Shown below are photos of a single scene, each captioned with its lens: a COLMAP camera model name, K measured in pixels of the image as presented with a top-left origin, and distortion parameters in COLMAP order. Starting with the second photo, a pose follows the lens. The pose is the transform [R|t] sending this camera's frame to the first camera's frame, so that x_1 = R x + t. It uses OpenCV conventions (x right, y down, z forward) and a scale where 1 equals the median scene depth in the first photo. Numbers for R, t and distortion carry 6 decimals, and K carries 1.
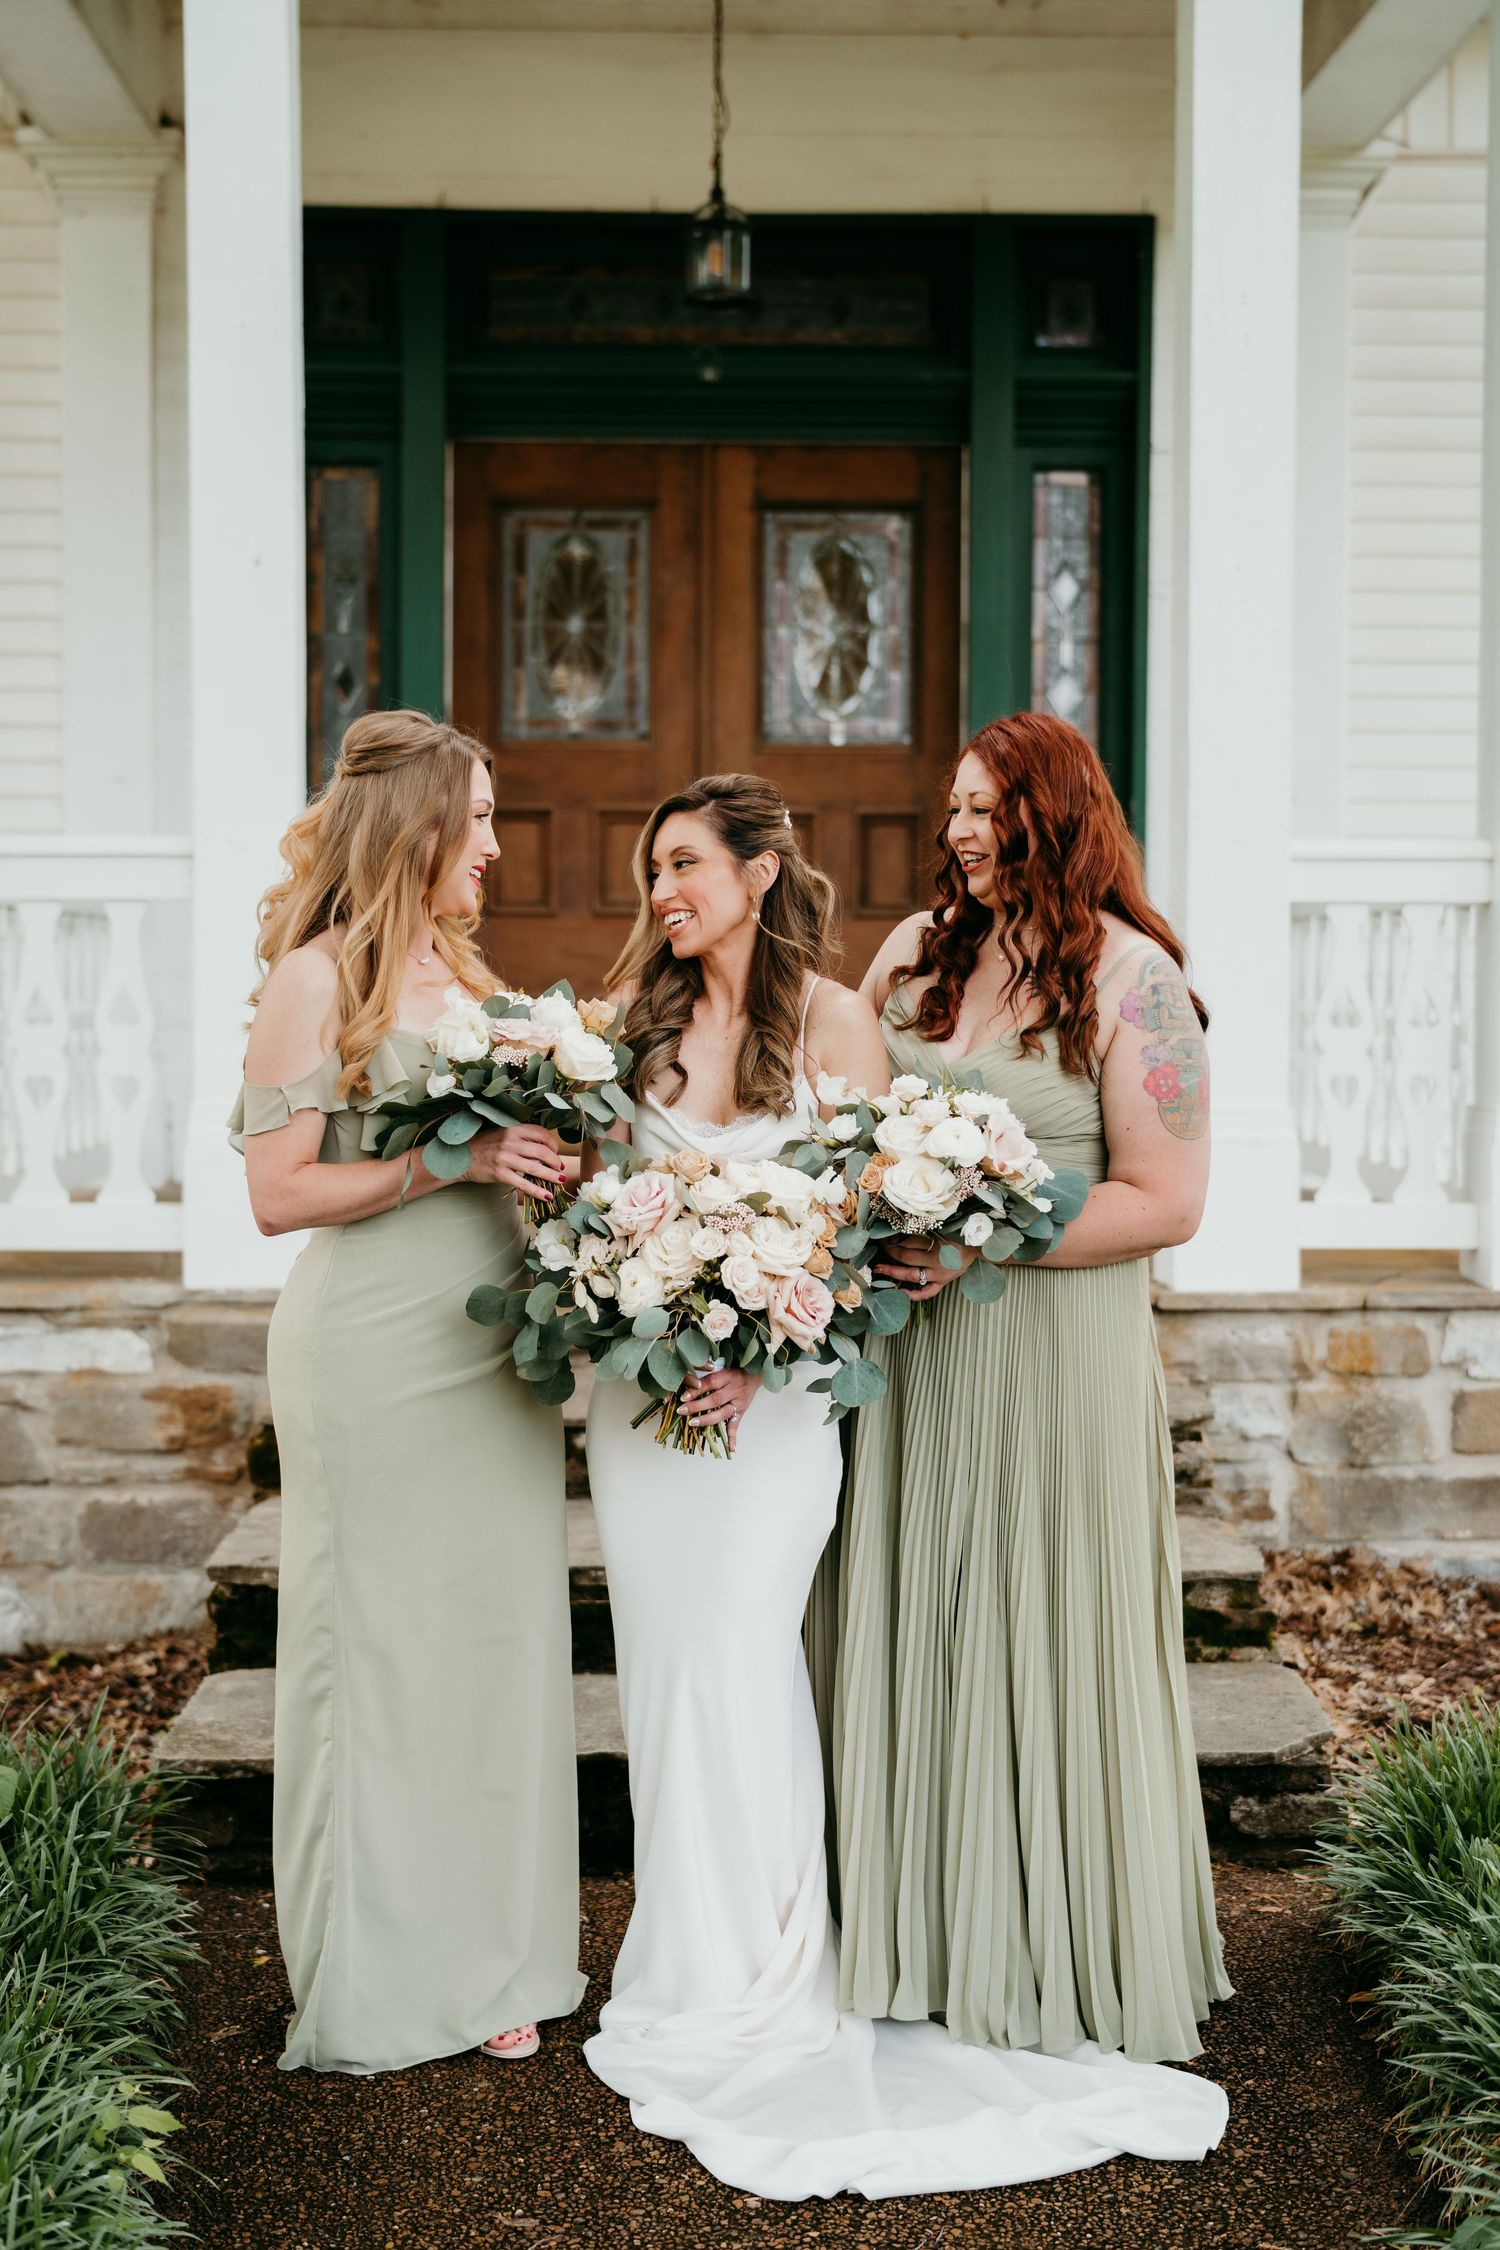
lens RADIAL K [[3215.6, 0, 750.0], [0, 3215.6, 1125.0], [0, 0, 1]] dist [-0.010489, -0.014504]
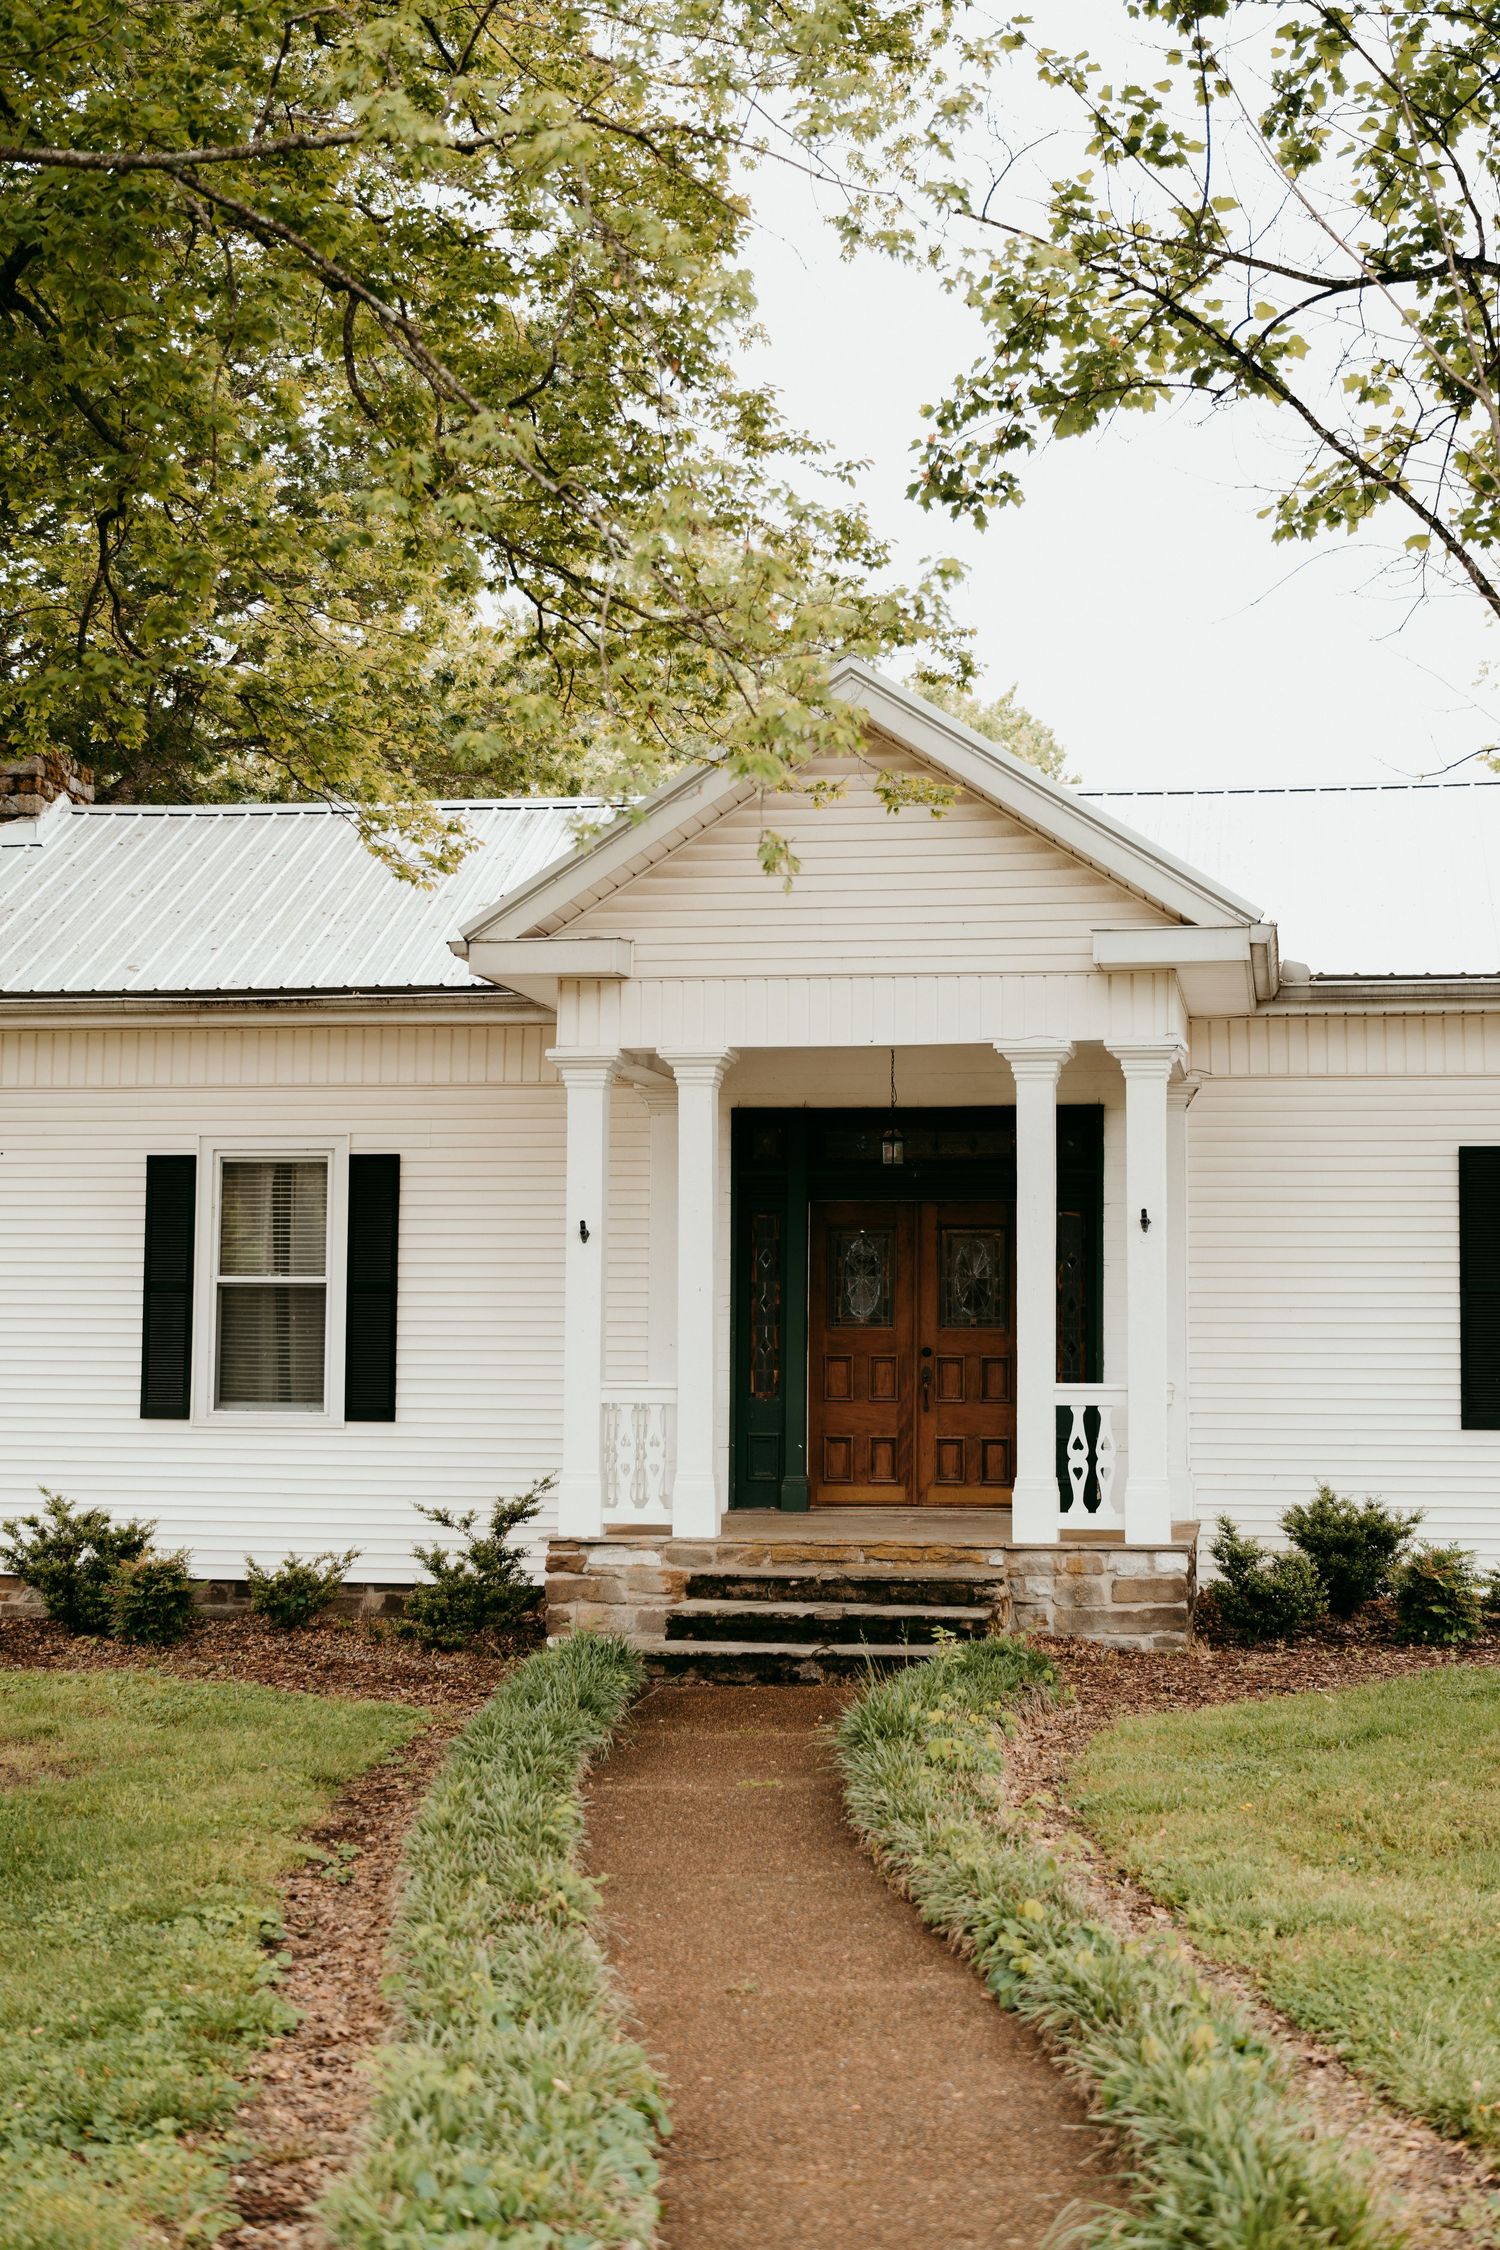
lens RADIAL K [[3215.6, 0, 750.0], [0, 3215.6, 1125.0], [0, 0, 1]] dist [-0.010489, -0.014504]
pose [[0.978989, -0.014632, -0.203386, 0.487066], [-0.012930, 0.990961, -0.133527, 0.067898], [0.203502, 0.133351, 0.969951, -1.848492]]
